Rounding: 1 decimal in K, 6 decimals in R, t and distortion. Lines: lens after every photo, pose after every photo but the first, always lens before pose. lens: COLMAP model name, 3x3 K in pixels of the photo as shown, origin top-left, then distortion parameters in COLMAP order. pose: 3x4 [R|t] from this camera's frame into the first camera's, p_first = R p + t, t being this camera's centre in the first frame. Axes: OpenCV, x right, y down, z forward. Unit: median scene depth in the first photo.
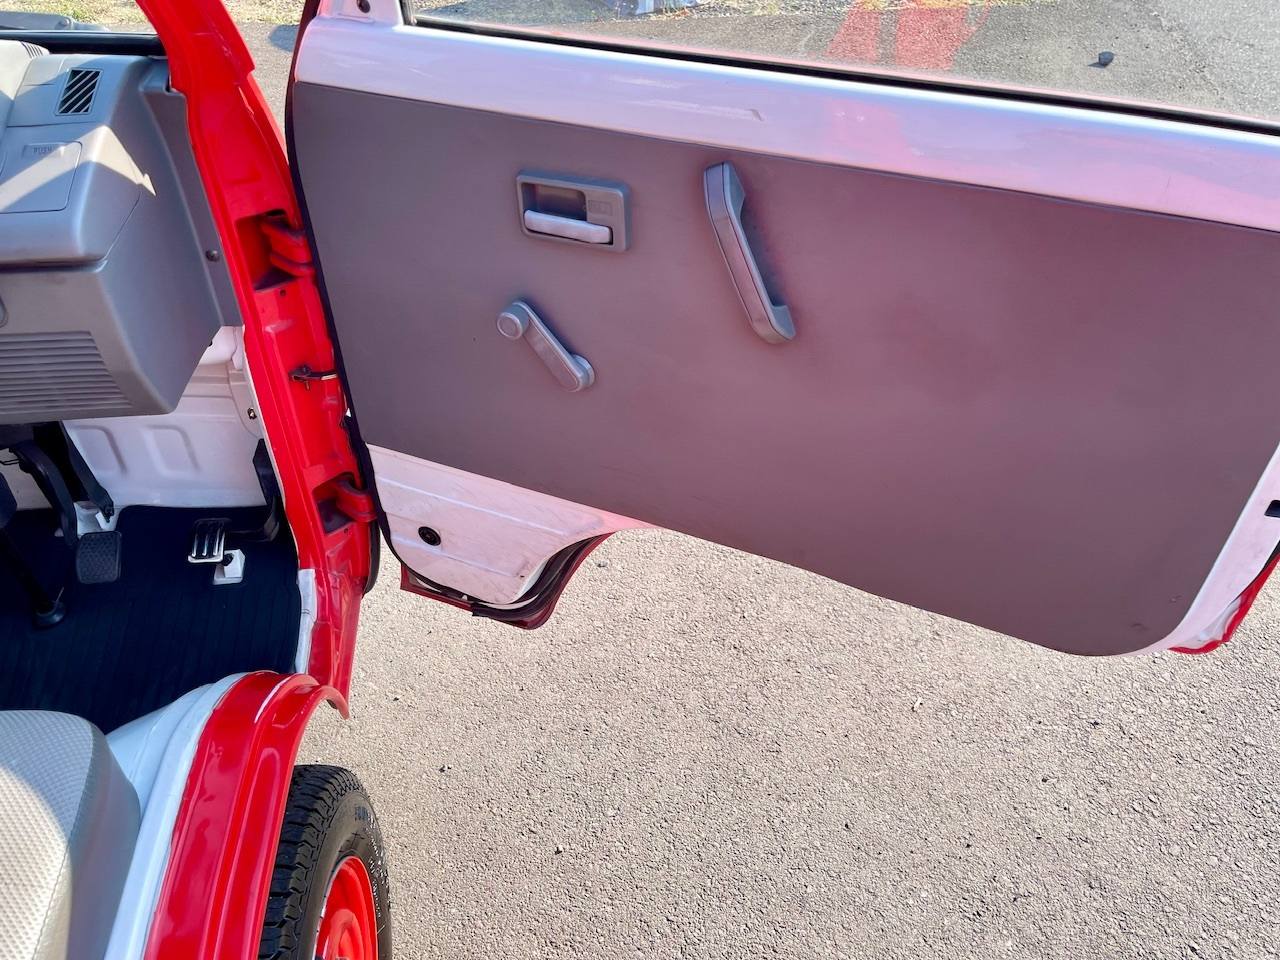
lens RADIAL K [[964.7, 0, 638.9], [0, 964.7, 486.2], [0, 0, 1]] dist [0.067957, -0.095789]
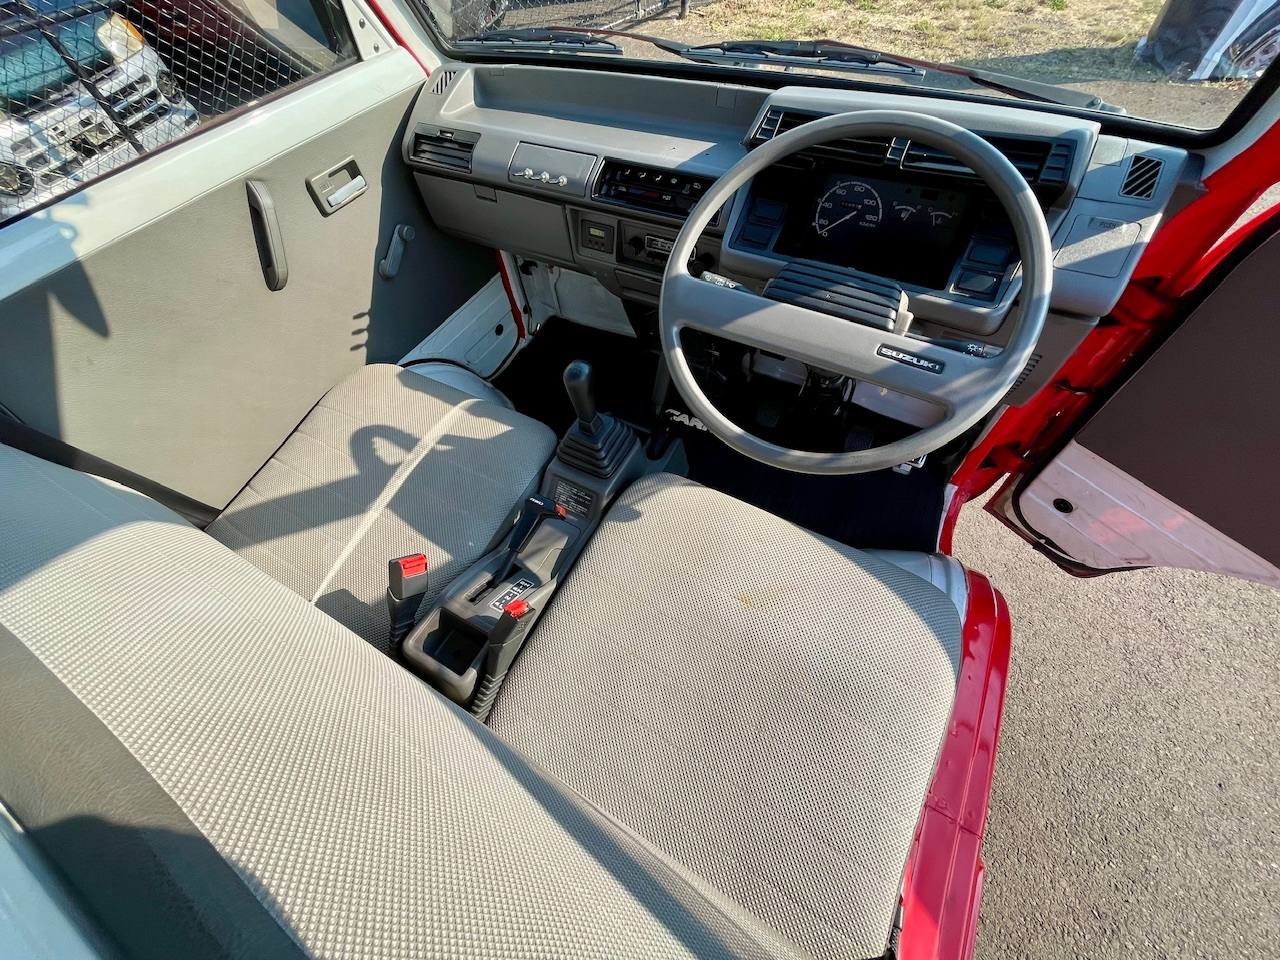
lens RADIAL K [[508.4, 0, 629.6], [0, 508.4, 474.6], [0, 0, 1]] dist [0.002073, -0.000896]
pose [[0.822480, 0.419077, -0.384579, -0.435010], [-0.307750, 0.896491, 0.318738, -0.031607], [0.478347, -0.143801, 0.866317, 0.010202]]
